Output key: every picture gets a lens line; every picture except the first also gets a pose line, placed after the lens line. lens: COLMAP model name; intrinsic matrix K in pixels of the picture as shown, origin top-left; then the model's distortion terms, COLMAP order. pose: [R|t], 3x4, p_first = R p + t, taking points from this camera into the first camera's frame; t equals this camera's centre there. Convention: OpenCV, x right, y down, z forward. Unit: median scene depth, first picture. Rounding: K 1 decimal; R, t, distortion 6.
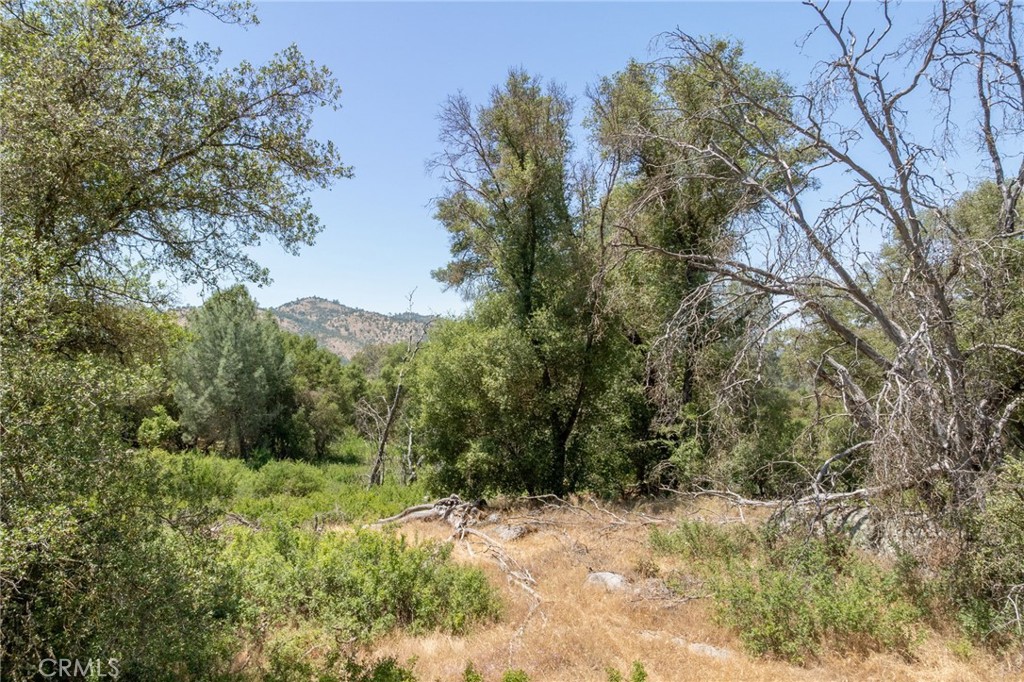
lens RADIAL K [[851.7, 0, 414.4], [0, 851.7, 338.8], [0, 0, 1]] dist [-0.022811, 0.008415]
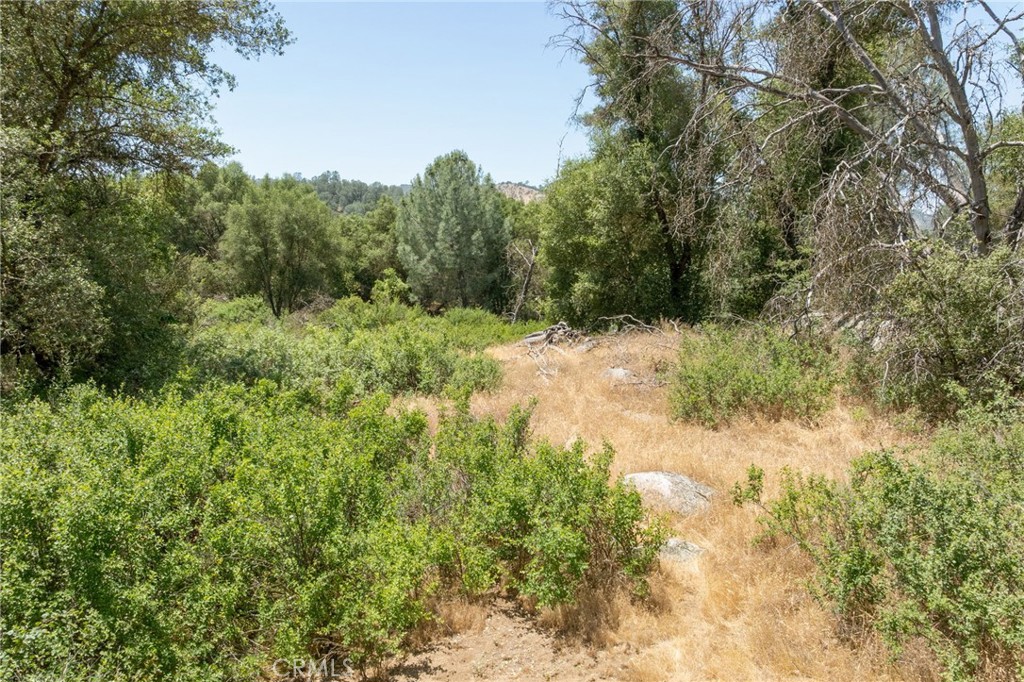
lens RADIAL K [[851.7, 0, 509.3], [0, 851.7, 335.7], [0, 0, 1]] dist [-0.022811, 0.008415]
pose [[0.978160, 0.017799, -0.207089, 0.073855], [0.010723, 0.990679, 0.135794, 0.019901], [0.207576, -0.135048, 0.968852, -0.016979]]
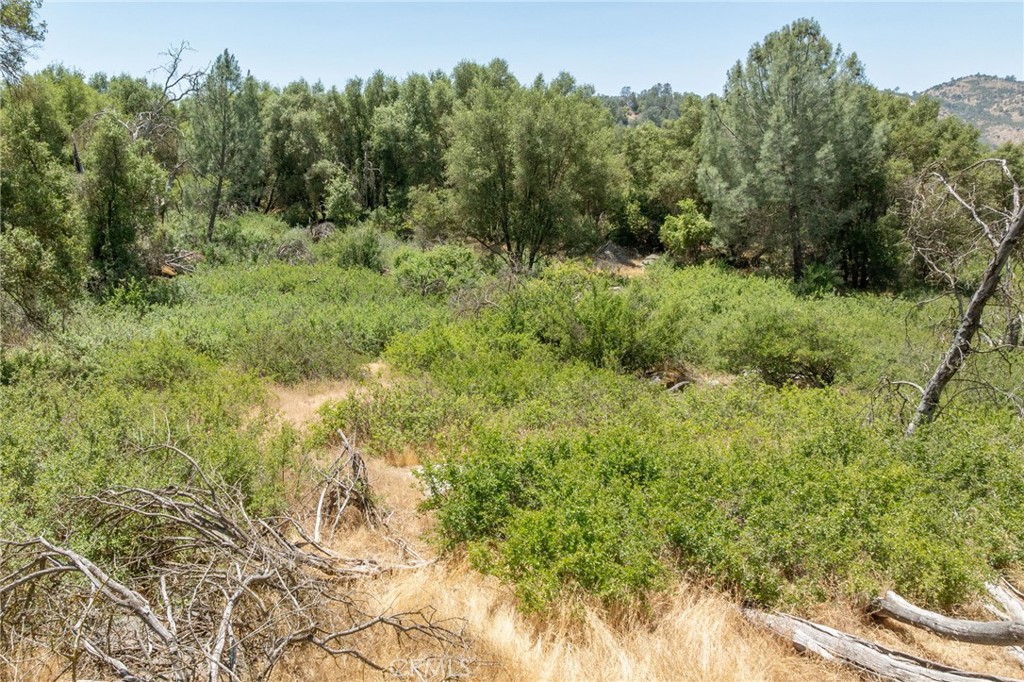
lens RADIAL K [[851.7, 0, 420.9], [0, 851.7, 335.7], [0, 0, 1]] dist [-0.022811, 0.008415]
pose [[0.773975, 0.116722, -0.622365, 0.002888], [0.028691, 0.975390, 0.218611, 0.025958], [0.632566, -0.187055, 0.751579, 0.270048]]
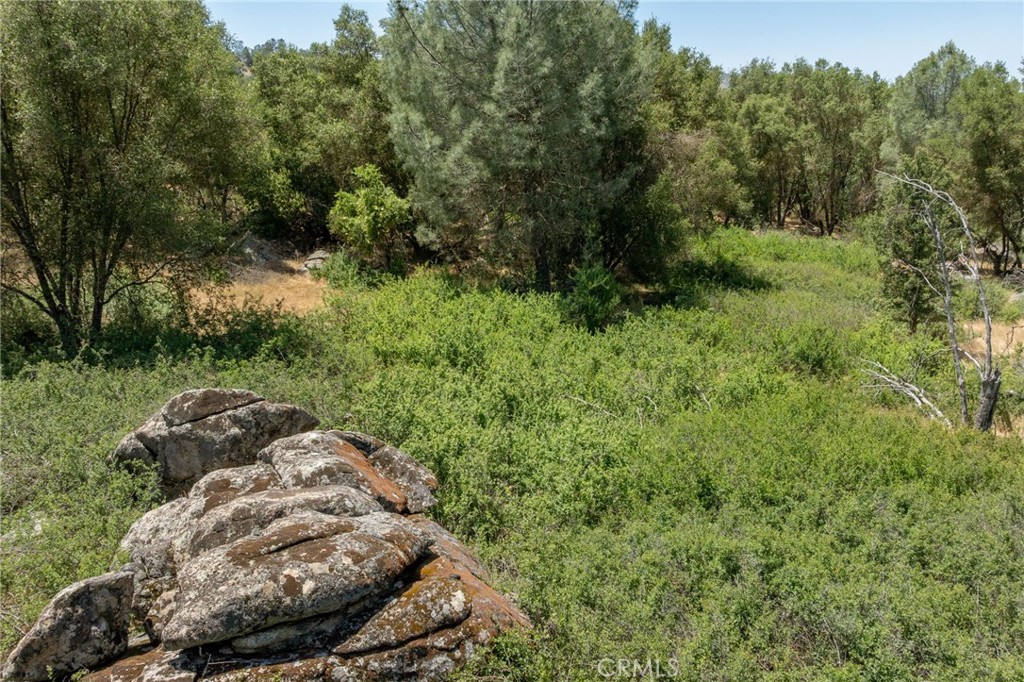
lens RADIAL K [[851.7, 0, 513.3], [0, 851.7, 343.7], [0, 0, 1]] dist [-0.022811, 0.008415]
pose [[0.987619, 0.034957, -0.152925, -0.150247], [0.009514, 0.959711, 0.280828, 0.043618], [0.156580, -0.278806, 0.947497, 0.560643]]
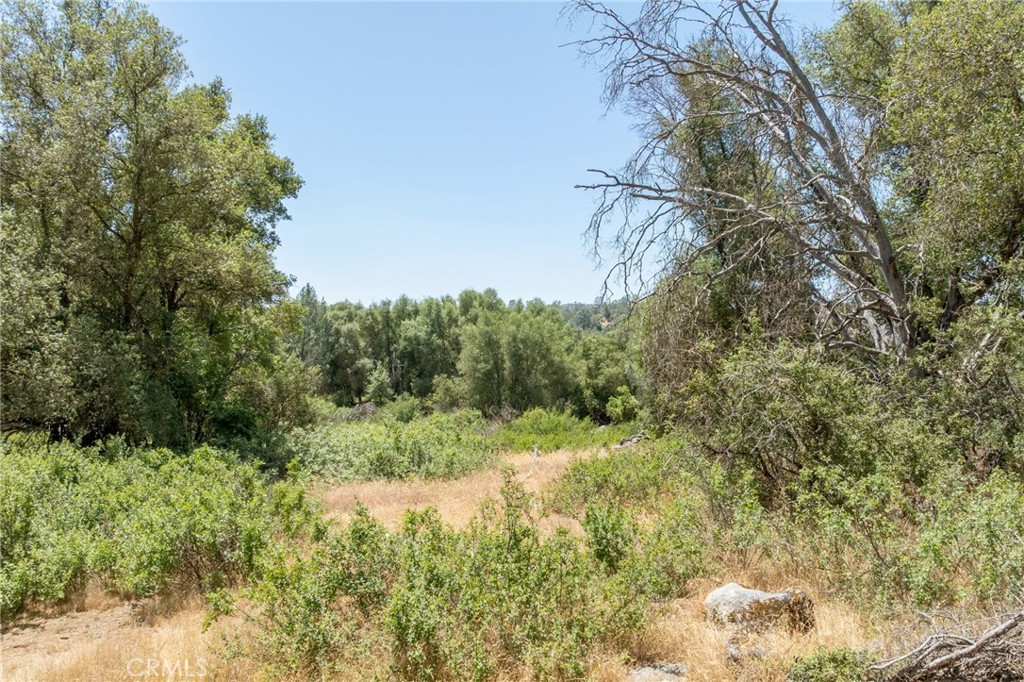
lens RADIAL K [[851.7, 0, 509.0], [0, 851.7, 343.6], [0, 0, 1]] dist [-0.022811, 0.008415]
pose [[0.844811, -0.019307, -0.534716, 0.176085], [0.021524, 0.999766, -0.002092, 0.024350], [0.534631, -0.009742, 0.845029, -0.011608]]
